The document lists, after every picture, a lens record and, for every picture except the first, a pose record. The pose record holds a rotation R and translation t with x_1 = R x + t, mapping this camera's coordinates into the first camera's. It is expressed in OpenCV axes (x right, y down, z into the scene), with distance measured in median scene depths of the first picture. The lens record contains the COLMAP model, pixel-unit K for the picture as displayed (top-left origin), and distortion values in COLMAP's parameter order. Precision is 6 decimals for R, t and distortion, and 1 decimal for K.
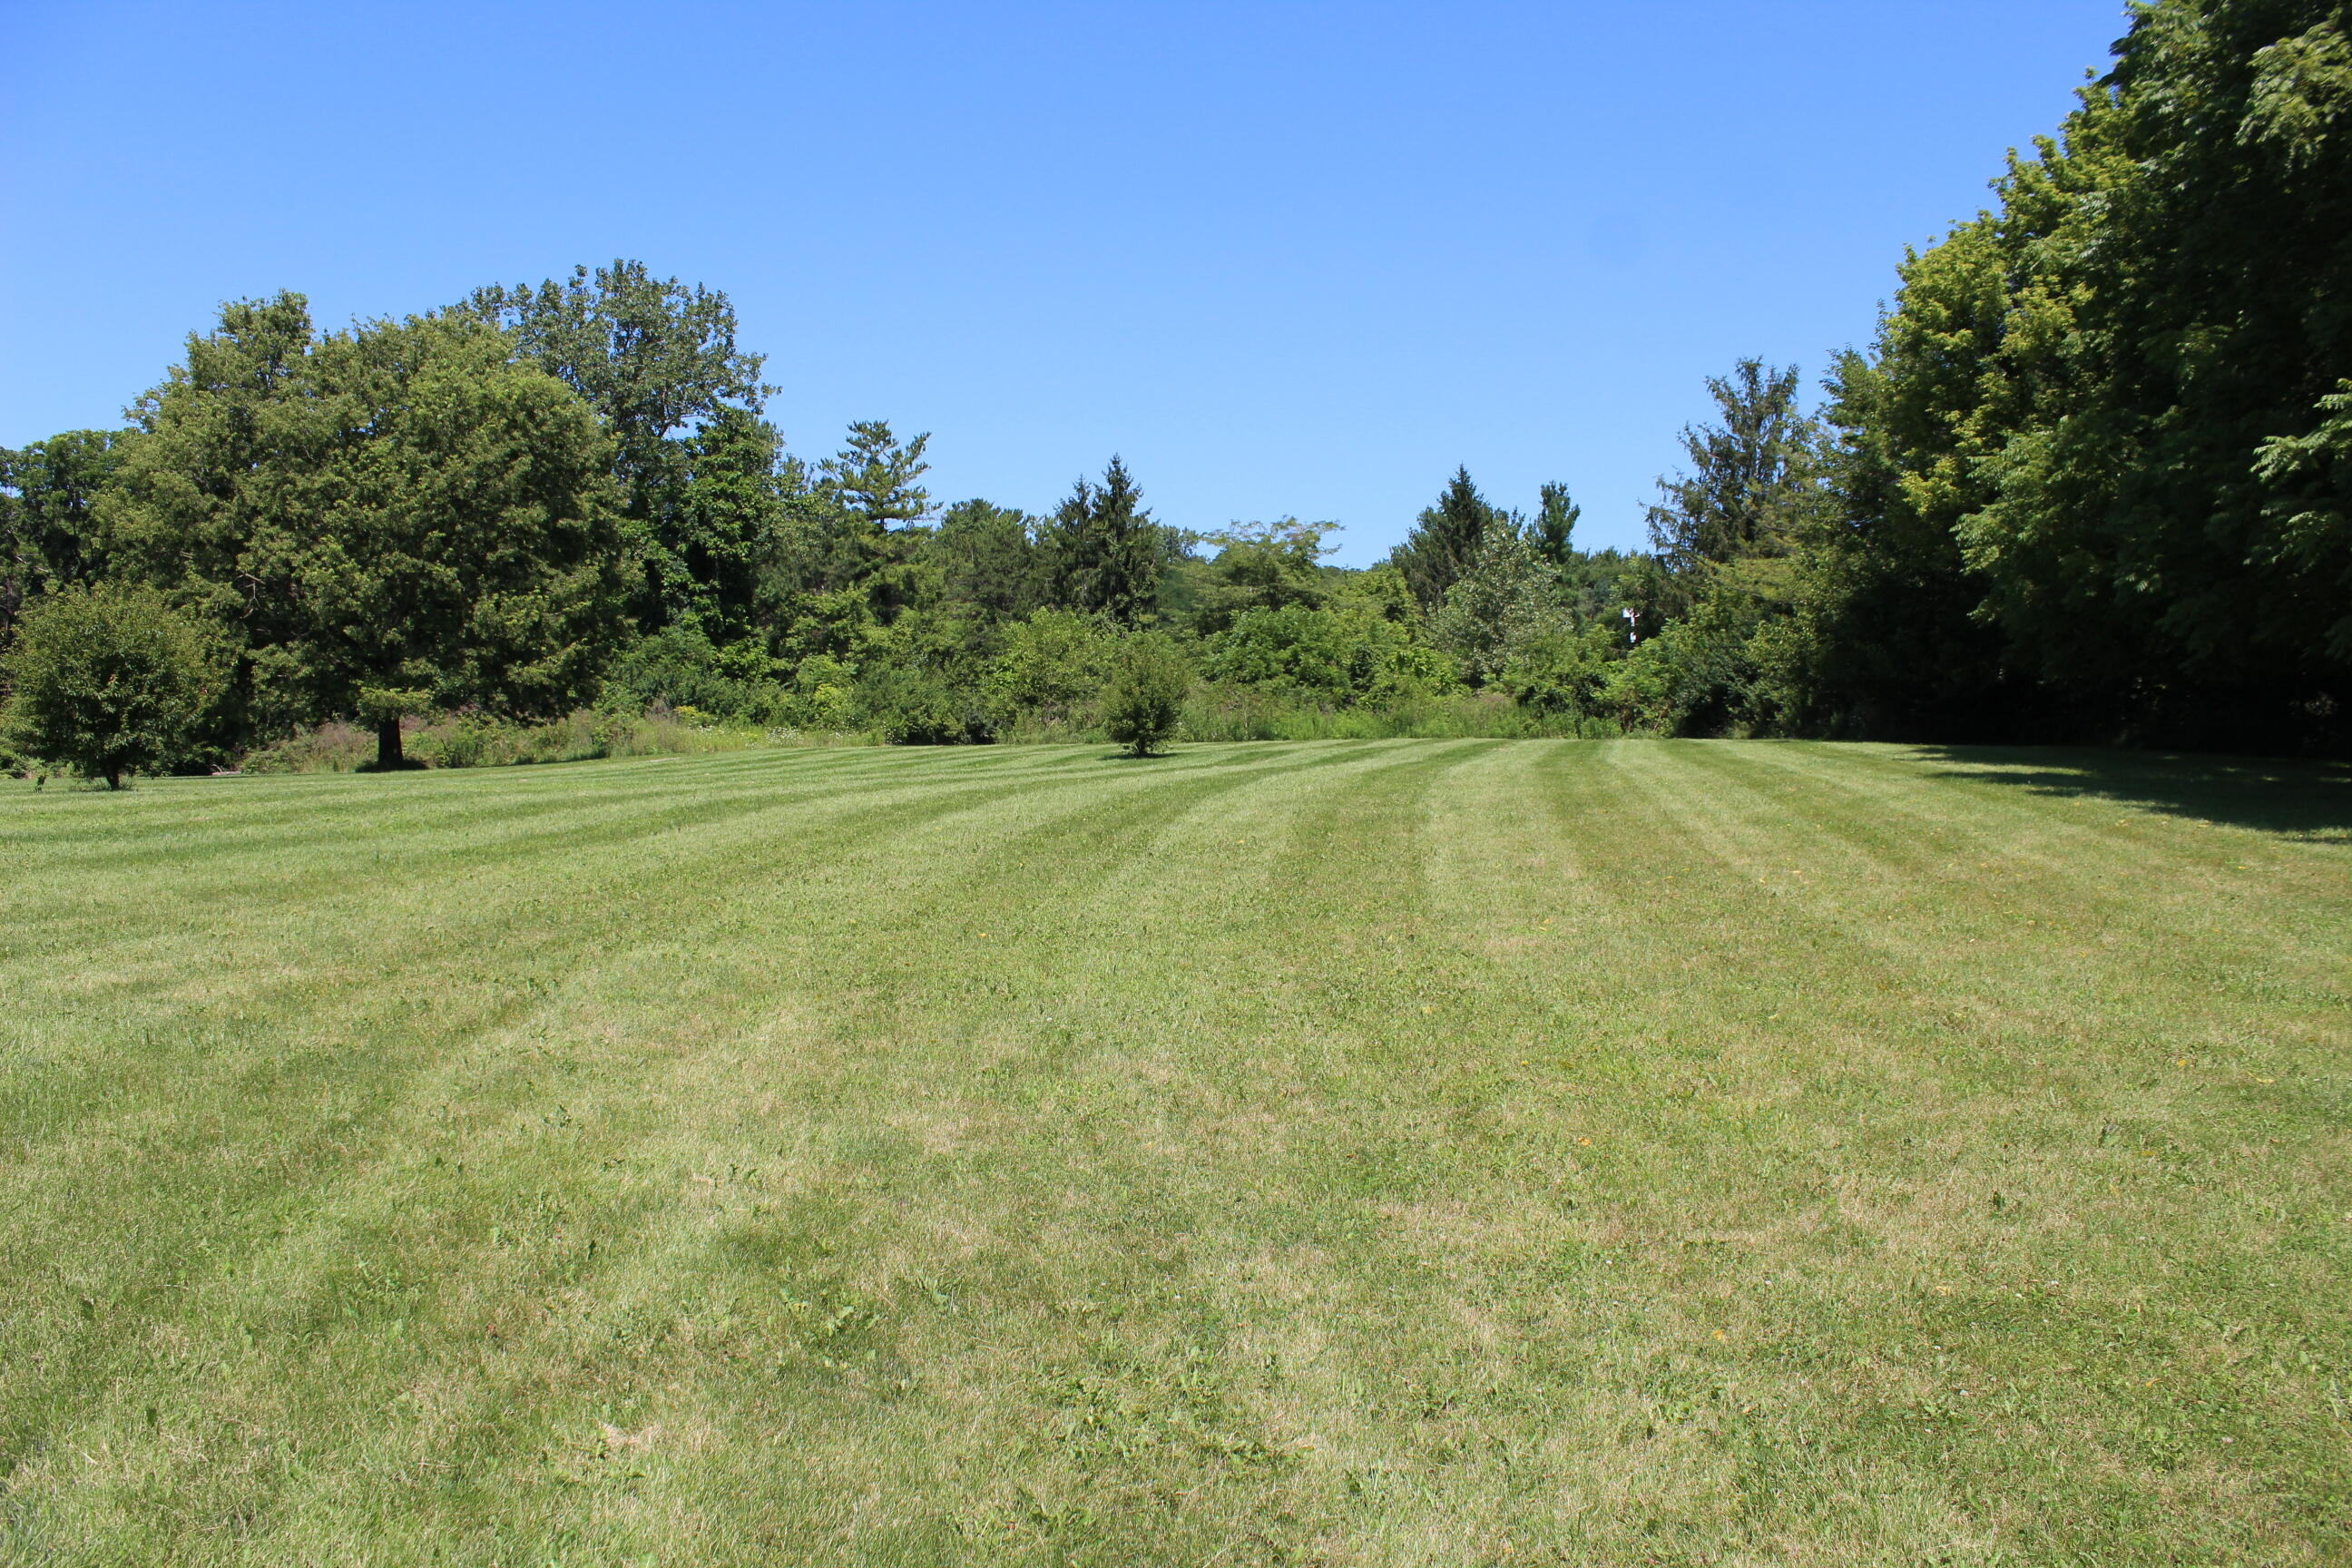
lens RADIAL K [[1947.8, 0, 1147.5], [0, 1947.8, 797.7], [0, 0, 1]] dist [-0.146222, 0.121572]
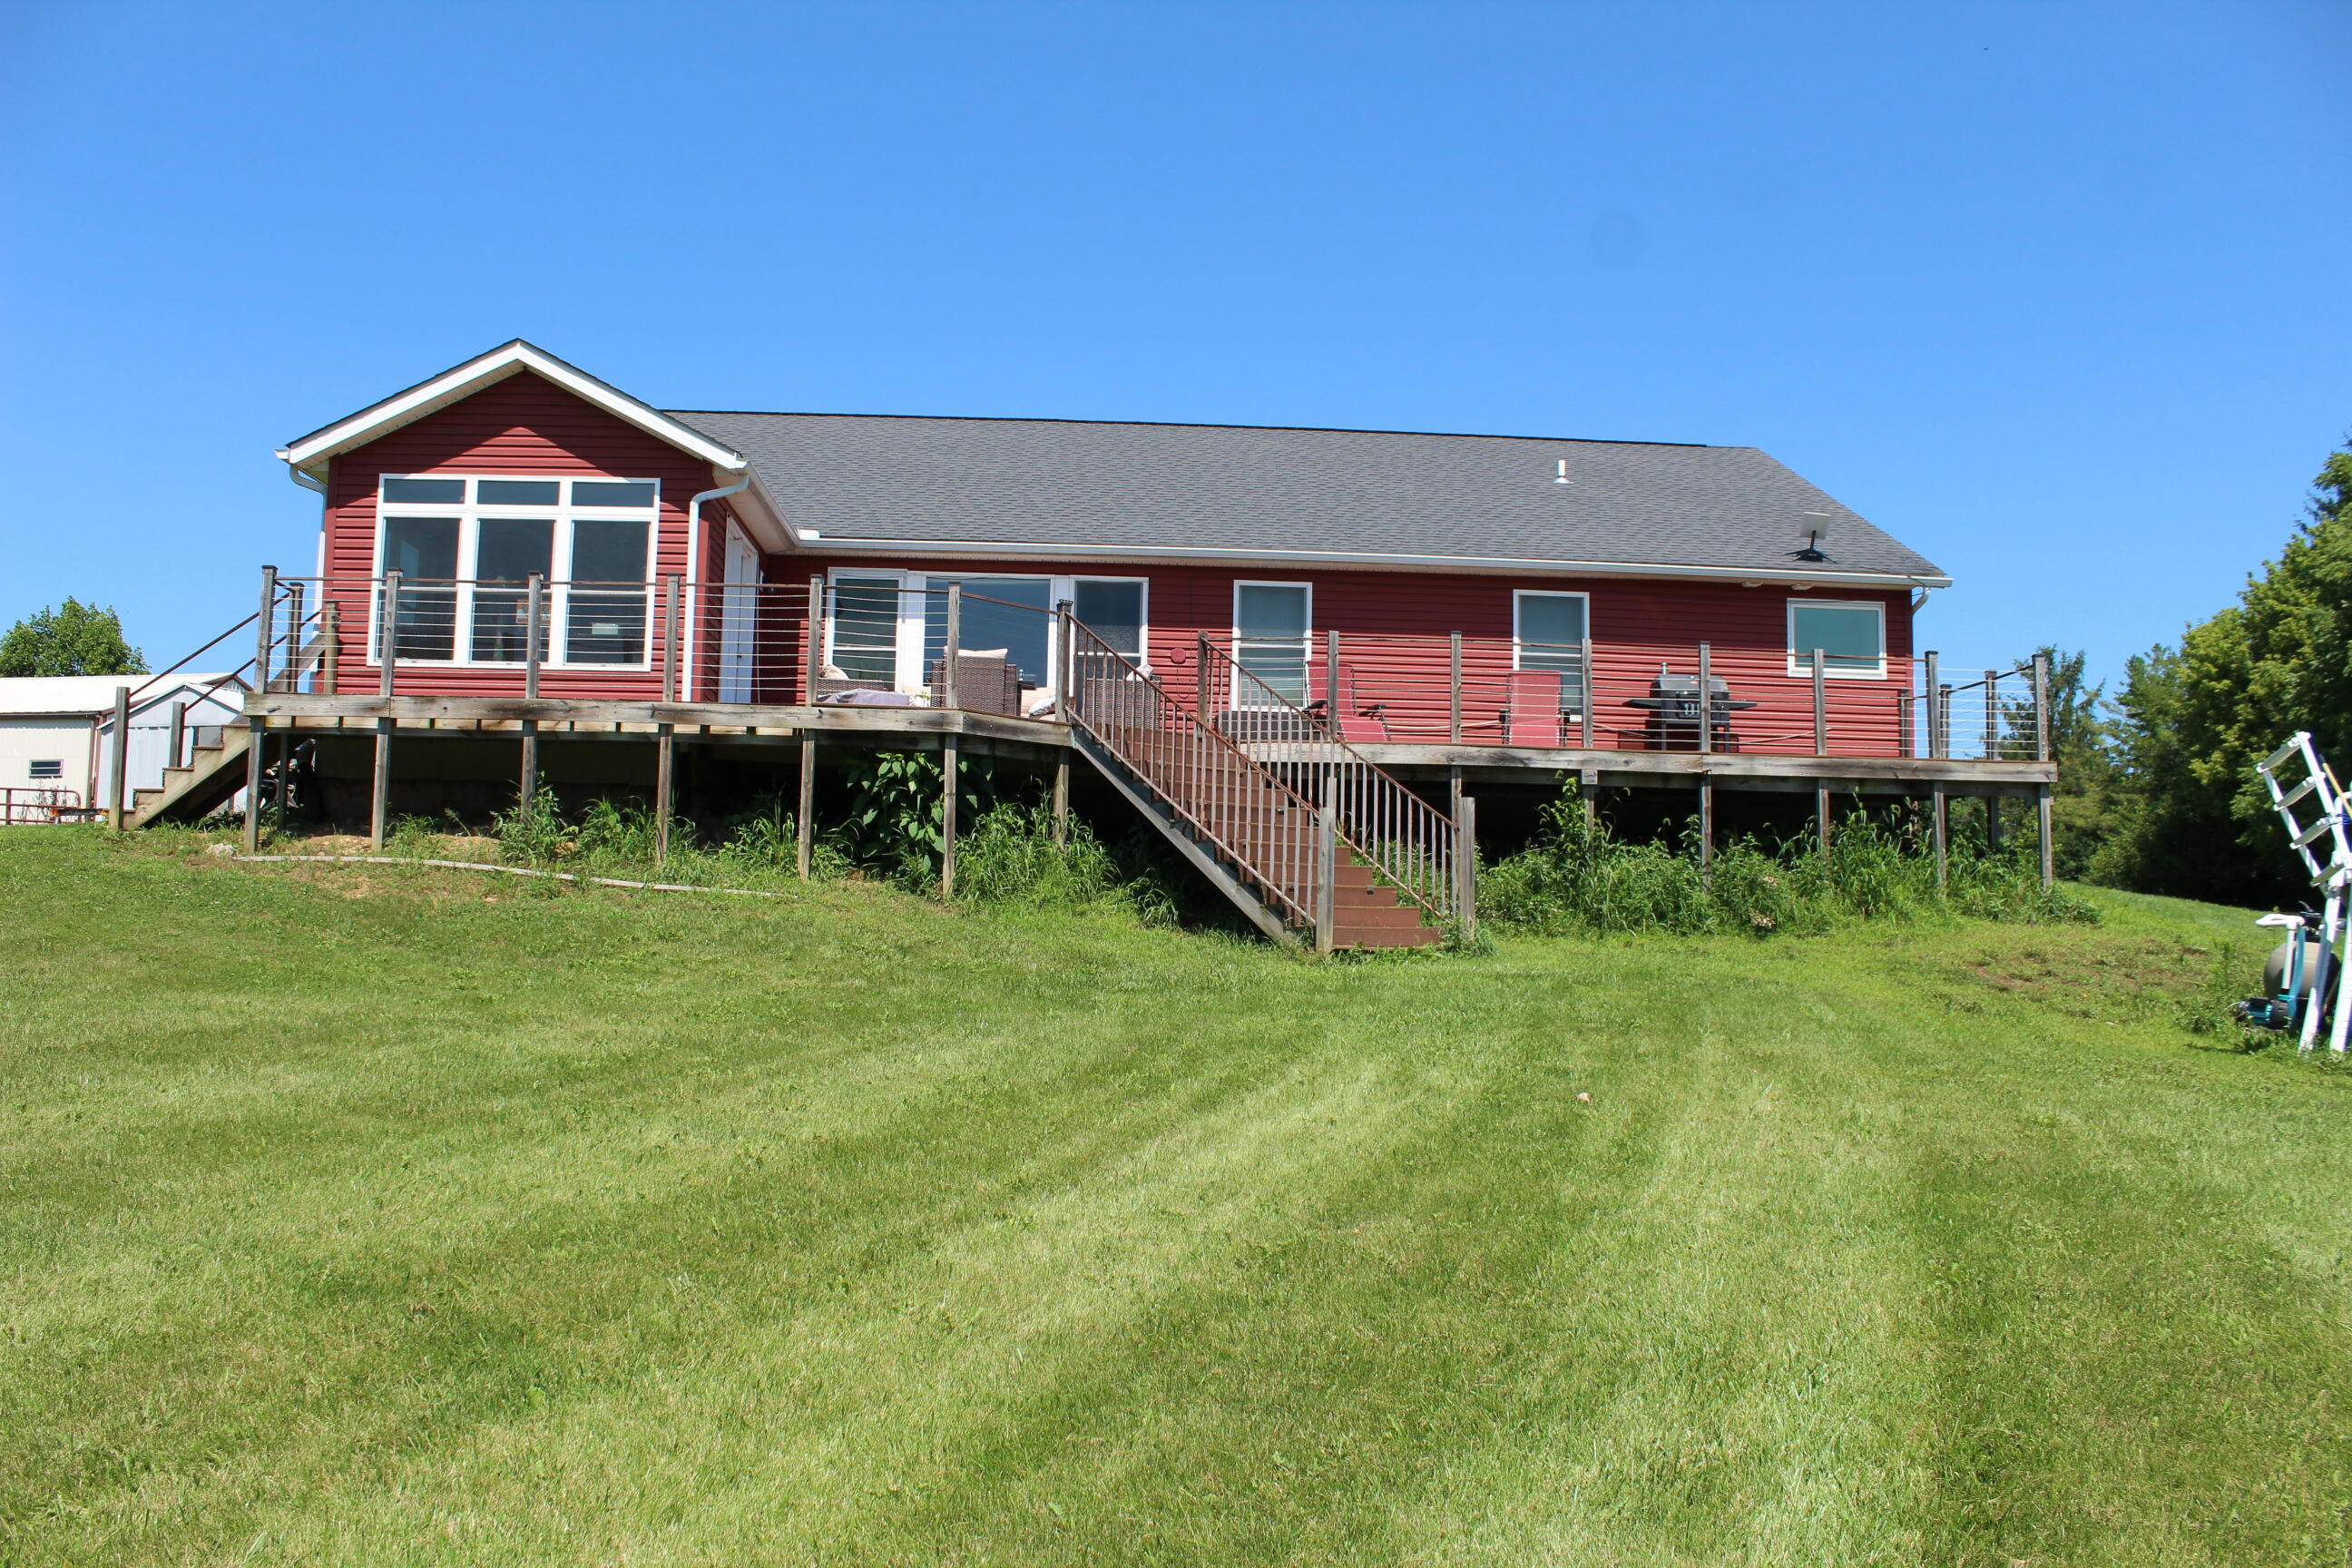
lens RADIAL K [[1947.8, 0, 1147.5], [0, 1947.8, 797.7], [0, 0, 1]] dist [-0.146222, 0.121572]
pose [[0.994496, 0.003097, -0.104731, -0.385739], [-0.014513, 0.994000, -0.108415, 0.067853], [0.103767, 0.109338, 0.988574, -0.827788]]
